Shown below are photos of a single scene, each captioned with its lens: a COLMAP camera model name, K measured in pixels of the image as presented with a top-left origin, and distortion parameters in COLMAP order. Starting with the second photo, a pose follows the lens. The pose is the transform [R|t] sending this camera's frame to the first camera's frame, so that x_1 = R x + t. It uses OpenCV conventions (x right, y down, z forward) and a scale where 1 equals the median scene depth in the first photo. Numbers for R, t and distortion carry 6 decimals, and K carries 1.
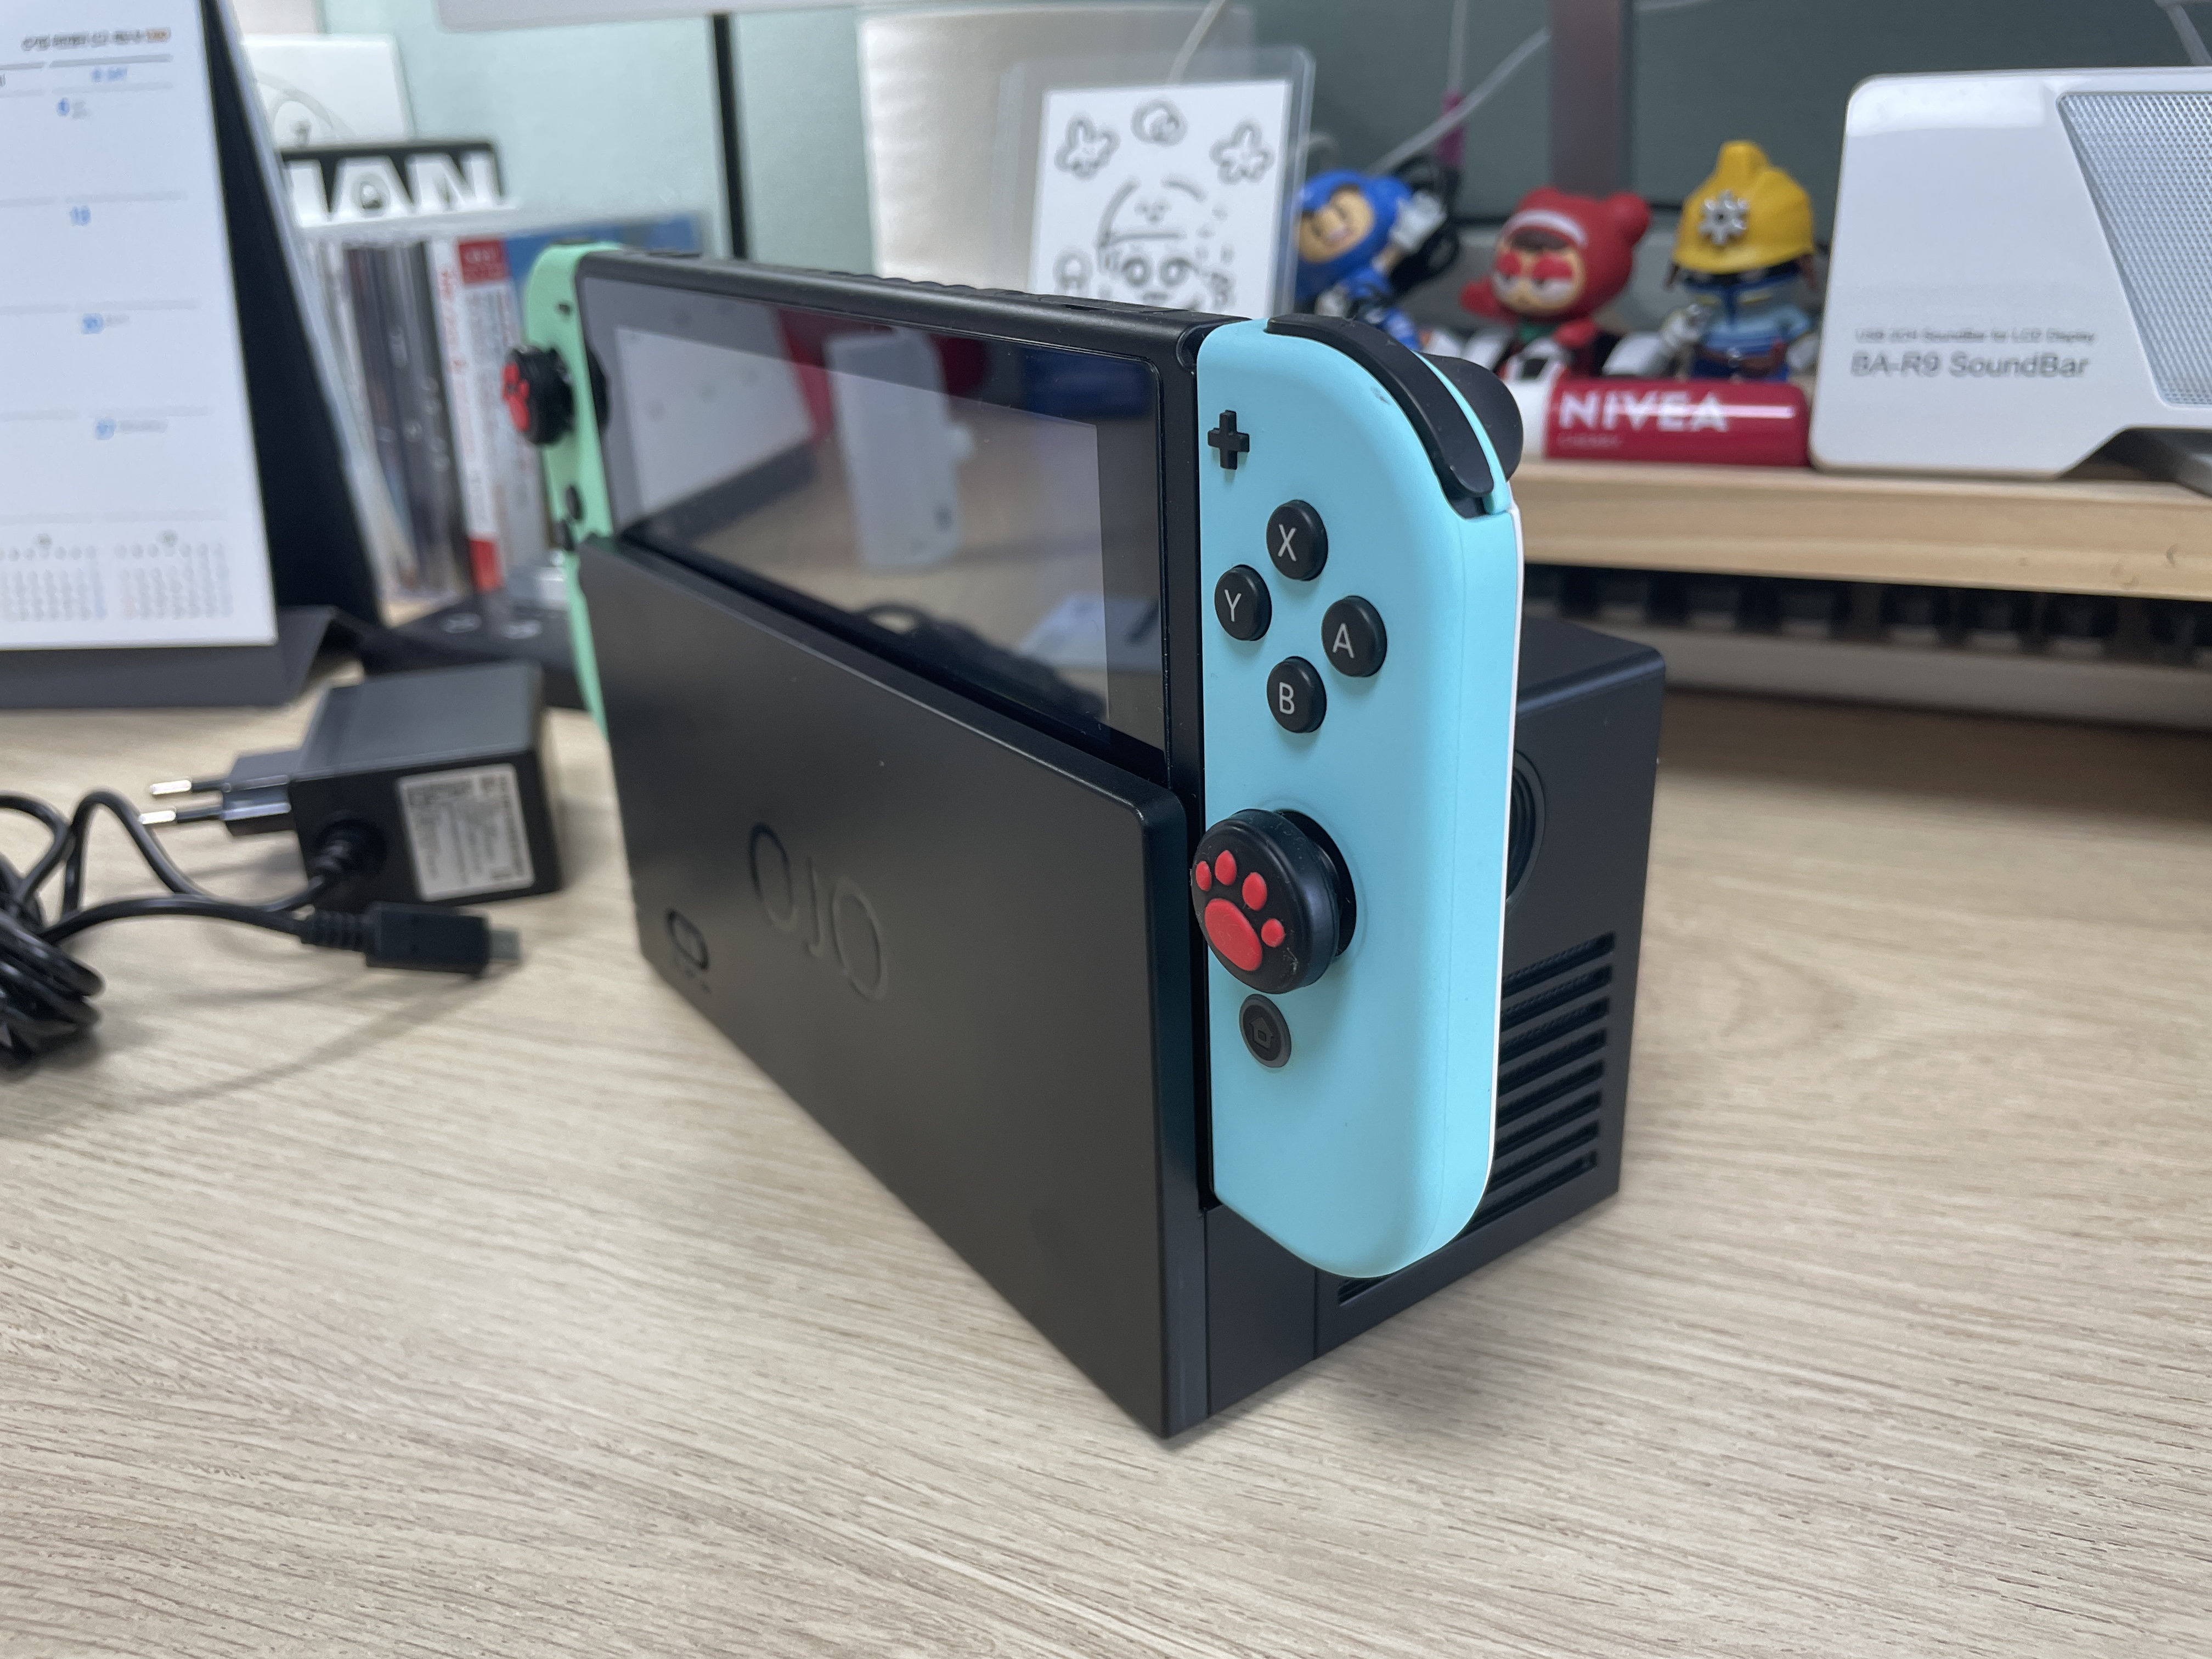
lens RADIAL K [[1718.1, 0, 1155.8], [0, 1718.1, 852.7], [0, 0, 1]] dist [0.051551, -0.108787]
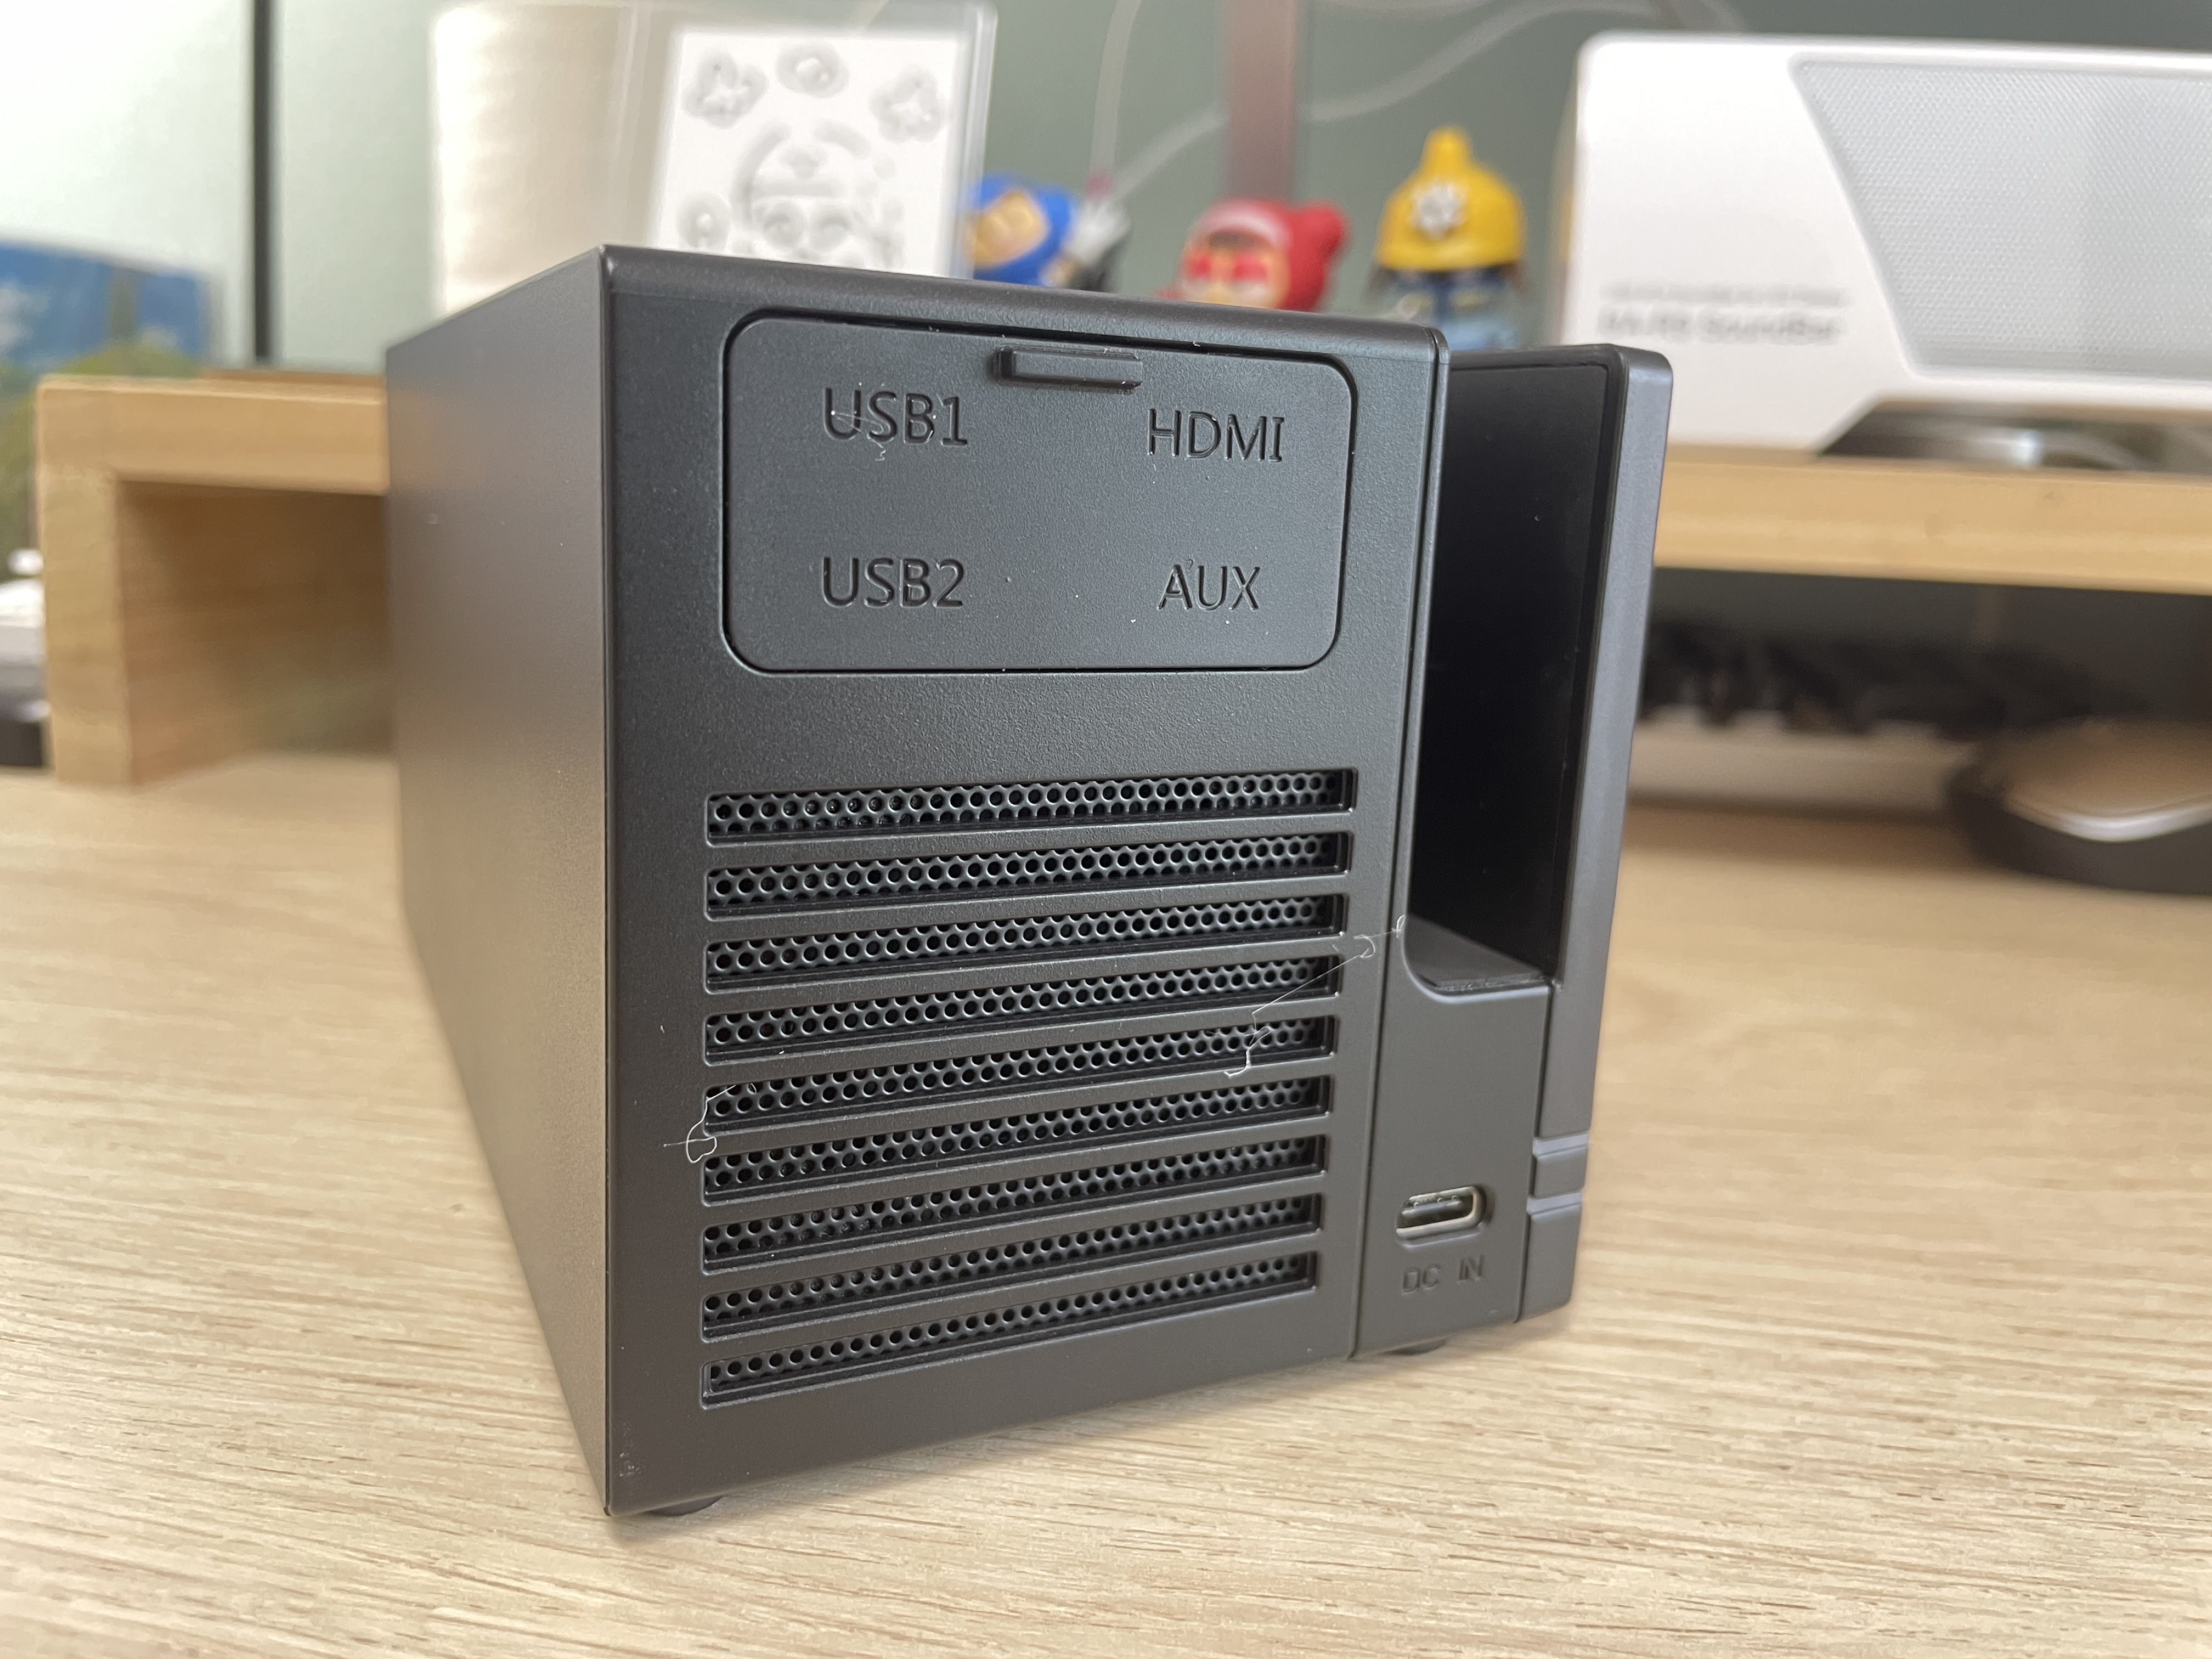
lens RADIAL K [[1718.1, 0, 1155.0], [0, 1718.1, 846.8], [0, 0, 1]] dist [0.051551, -0.108787]
pose [[0.964523, 0.020265, 0.263219, -0.092751], [0.032445, 0.980392, -0.194369, 0.238688], [-0.261996, 0.196014, 0.944953, 0.363023]]
